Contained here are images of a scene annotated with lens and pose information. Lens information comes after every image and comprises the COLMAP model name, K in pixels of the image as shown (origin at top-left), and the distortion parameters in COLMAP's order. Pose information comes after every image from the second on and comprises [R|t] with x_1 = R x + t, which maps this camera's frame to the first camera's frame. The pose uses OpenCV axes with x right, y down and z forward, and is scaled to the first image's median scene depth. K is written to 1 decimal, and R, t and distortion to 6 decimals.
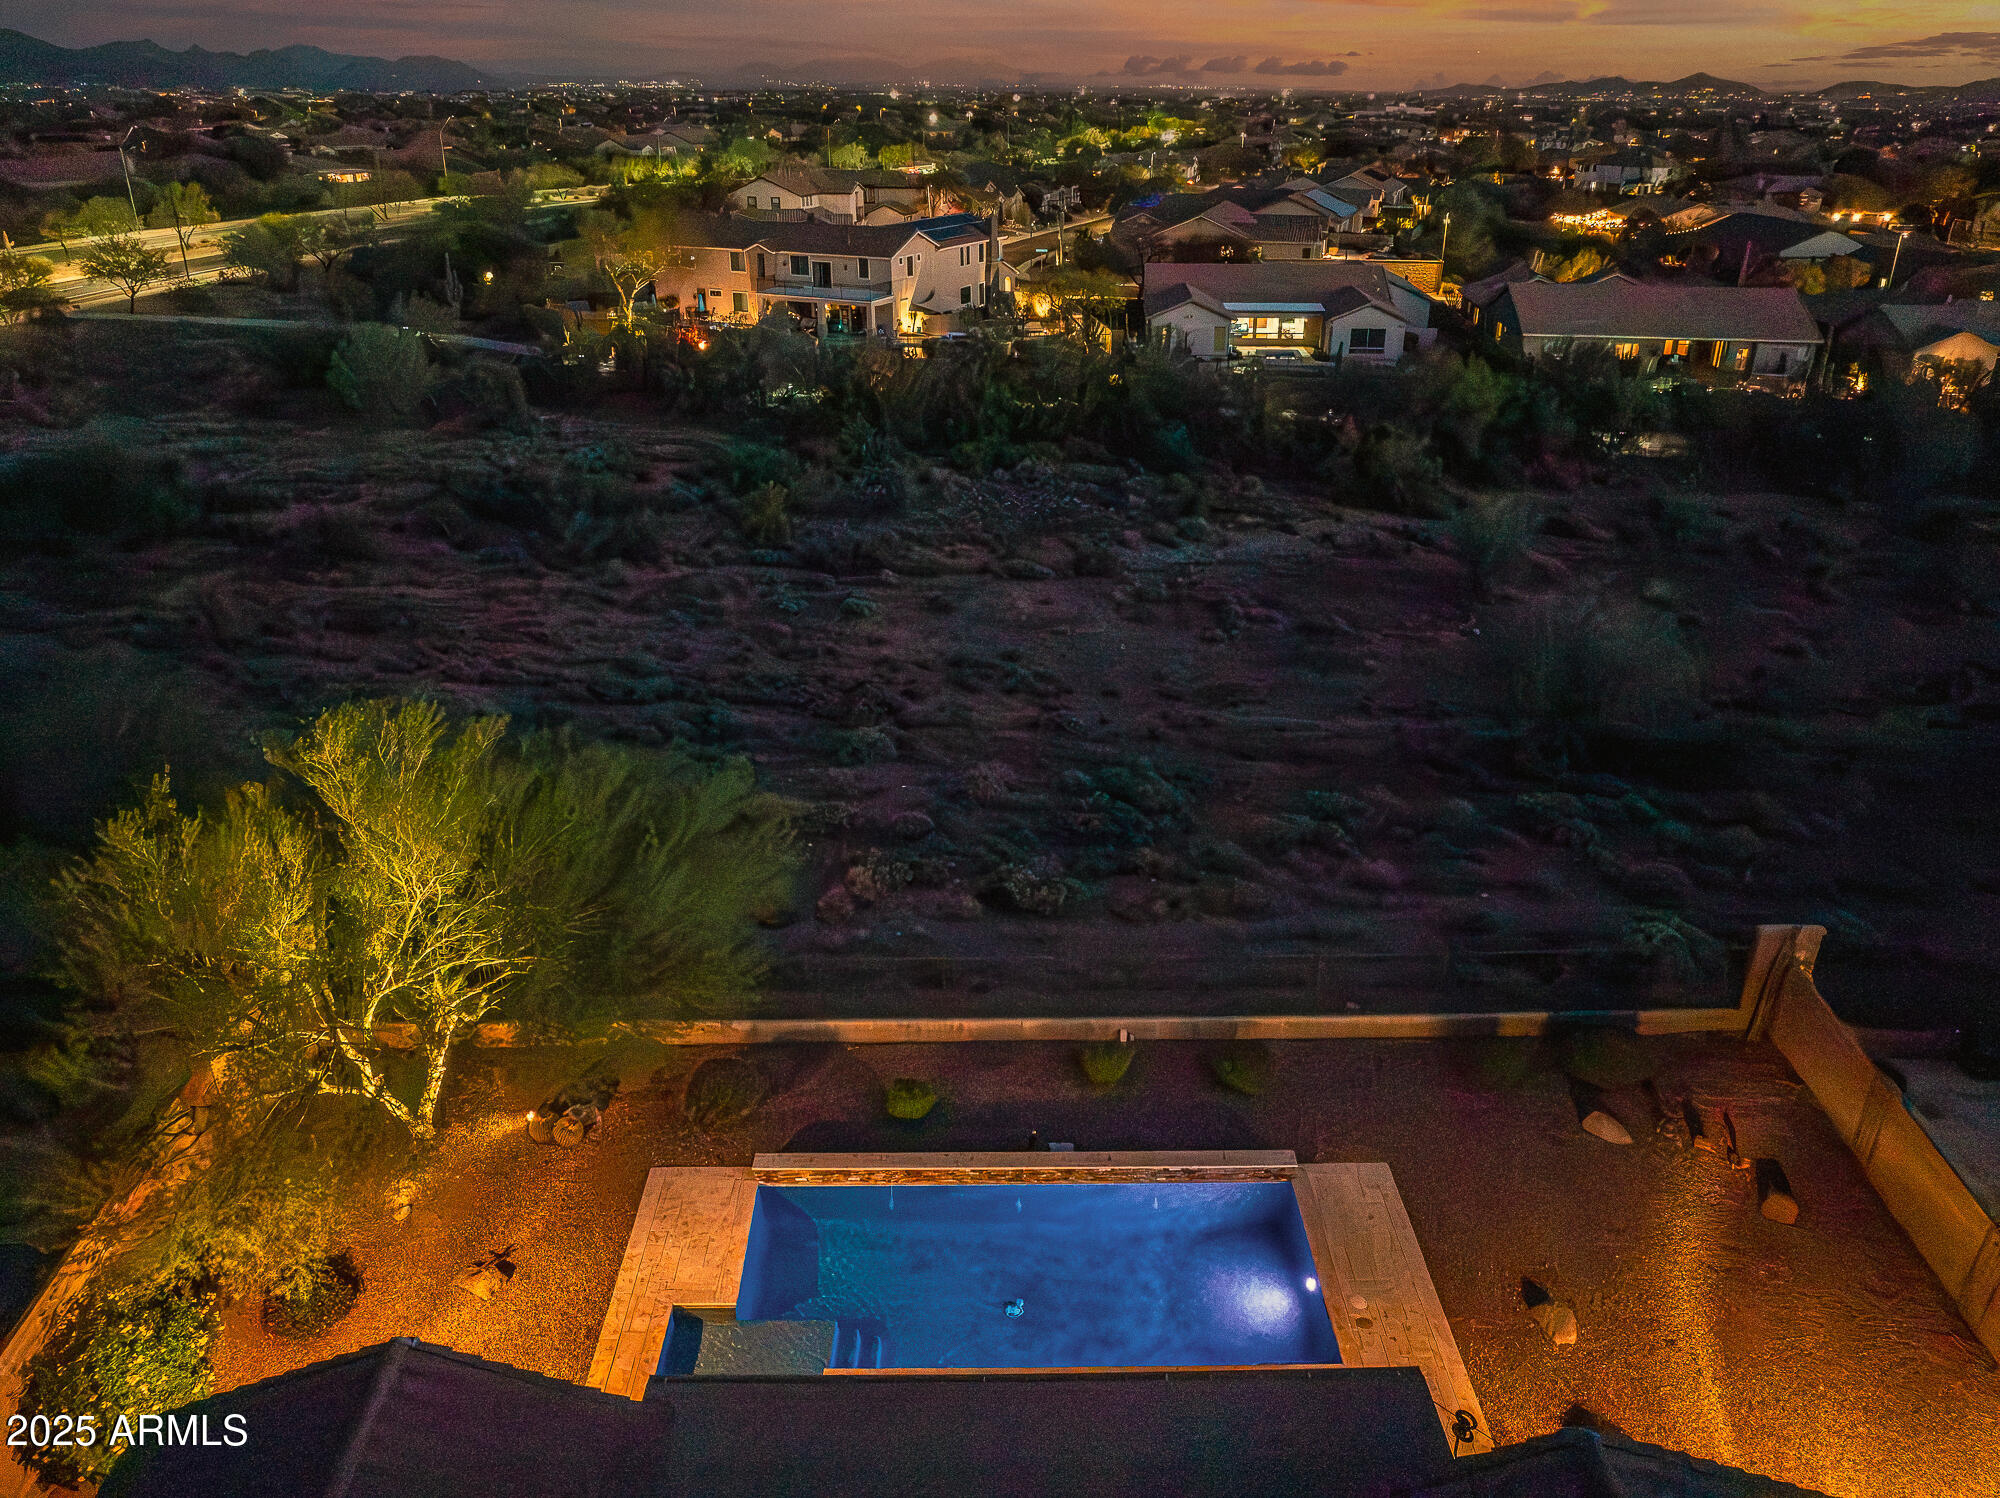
lens RADIAL K [[1401.3, 0, 1001.8], [0, 1401.3, 751.4], [0, 0, 1]] dist [-0.045095, -0.000546]
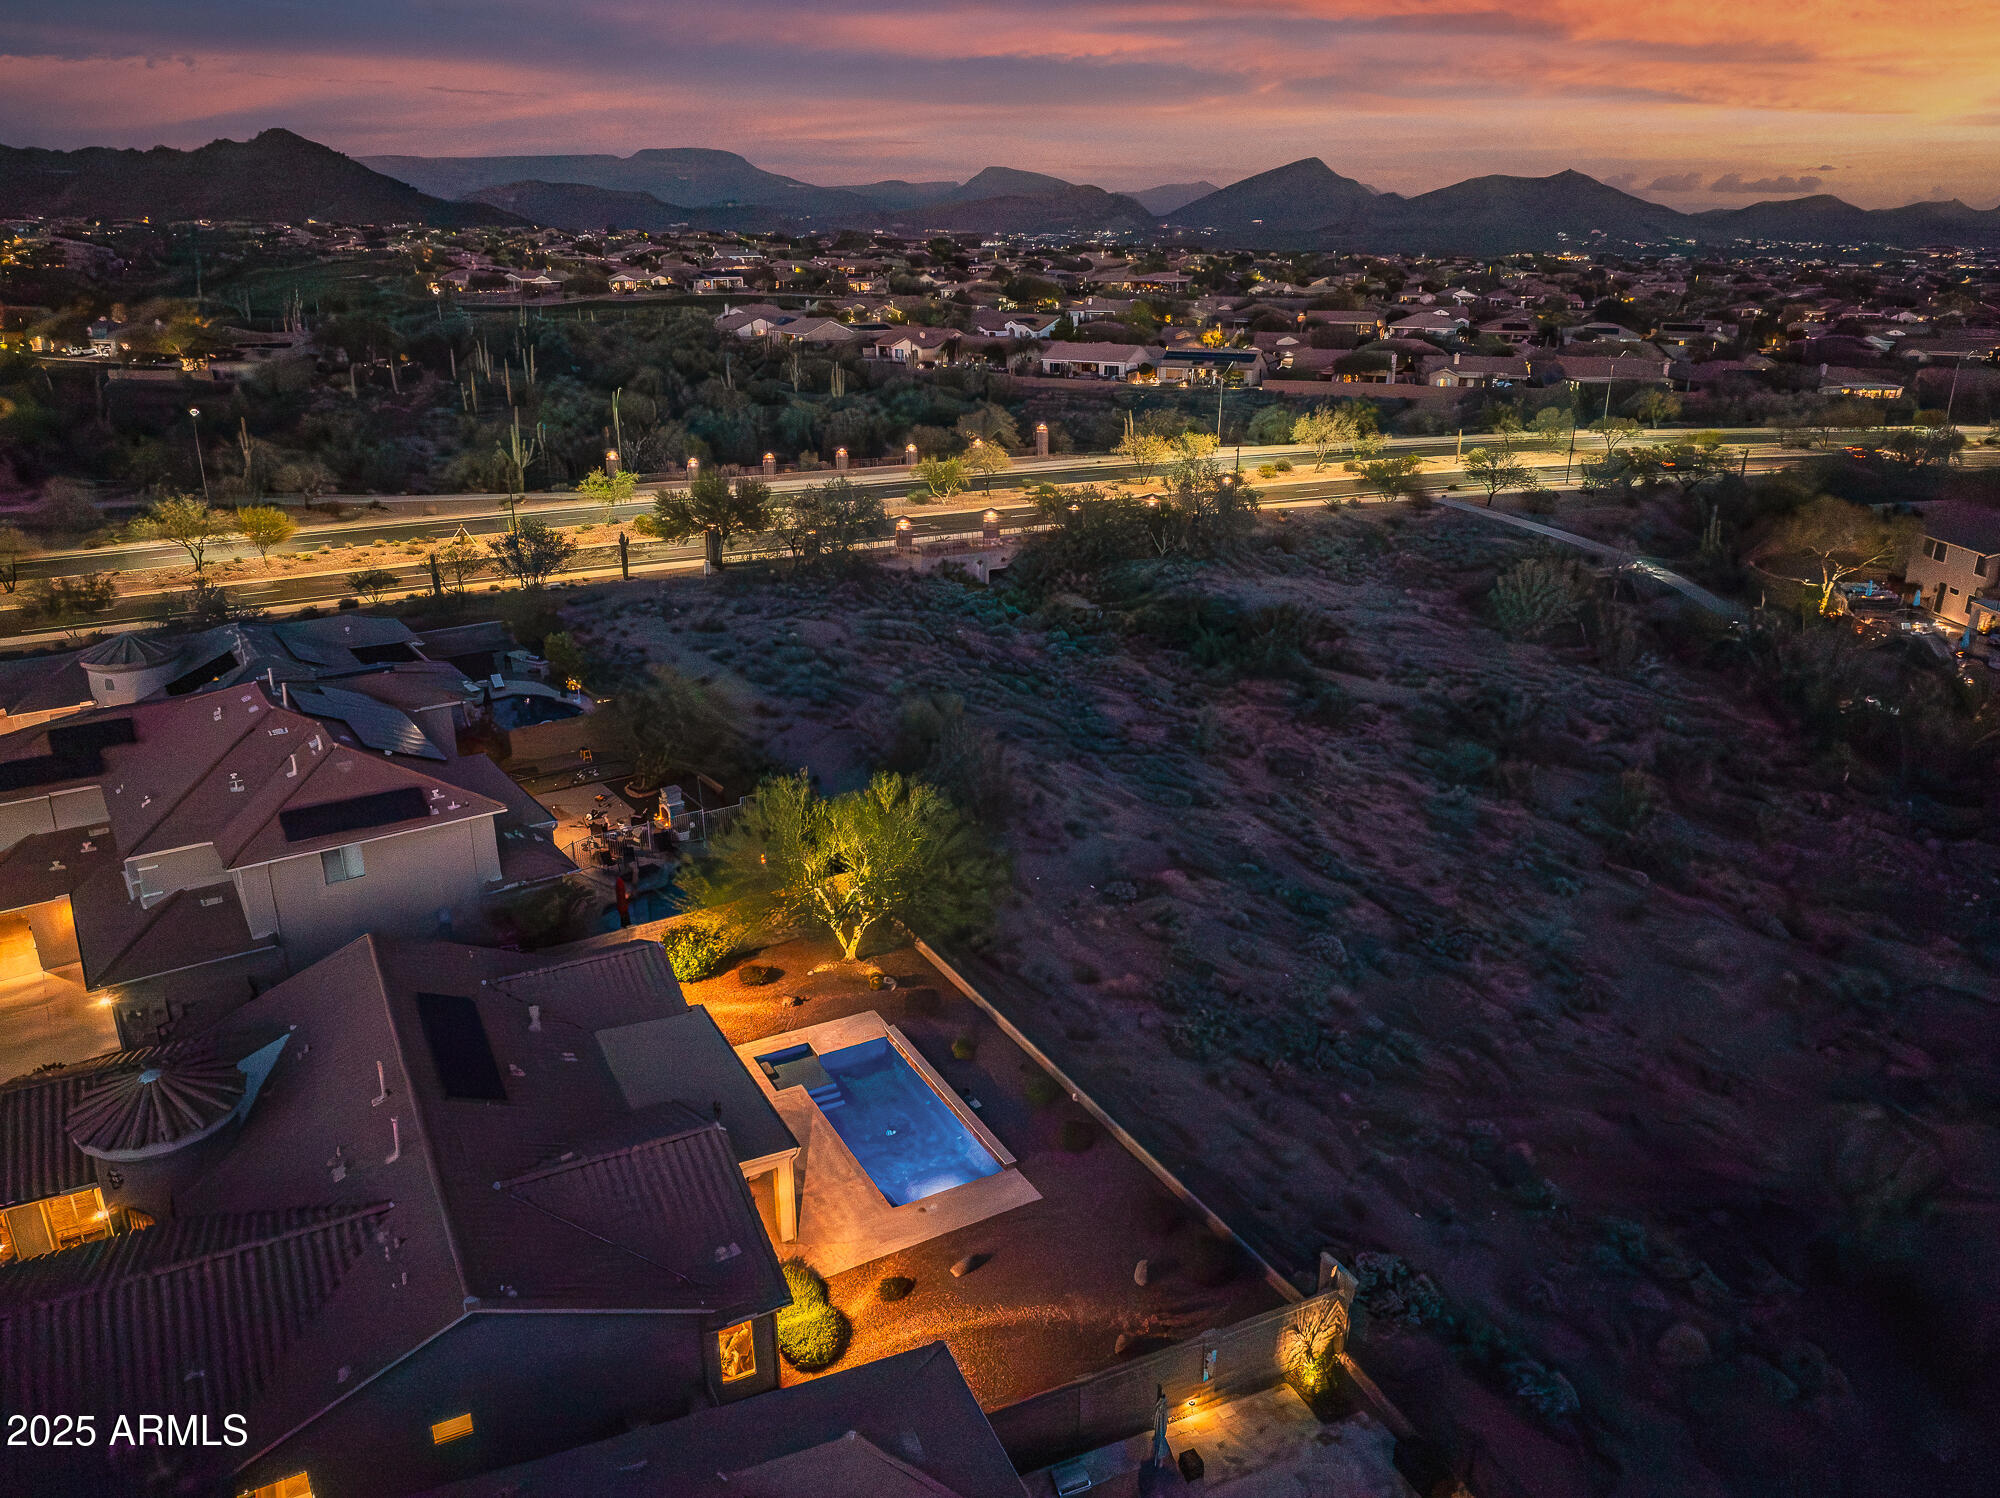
lens RADIAL K [[1401.3, 0, 1007.9], [0, 1401.3, 755.5], [0, 0, 1]] dist [-0.045095, -0.000546]
pose [[0.464649, 0.305925, -0.830970, 0.633525], [-0.381159, 0.916136, 0.124149, -0.172032], [0.799262, 0.259046, 0.542288, -0.058283]]
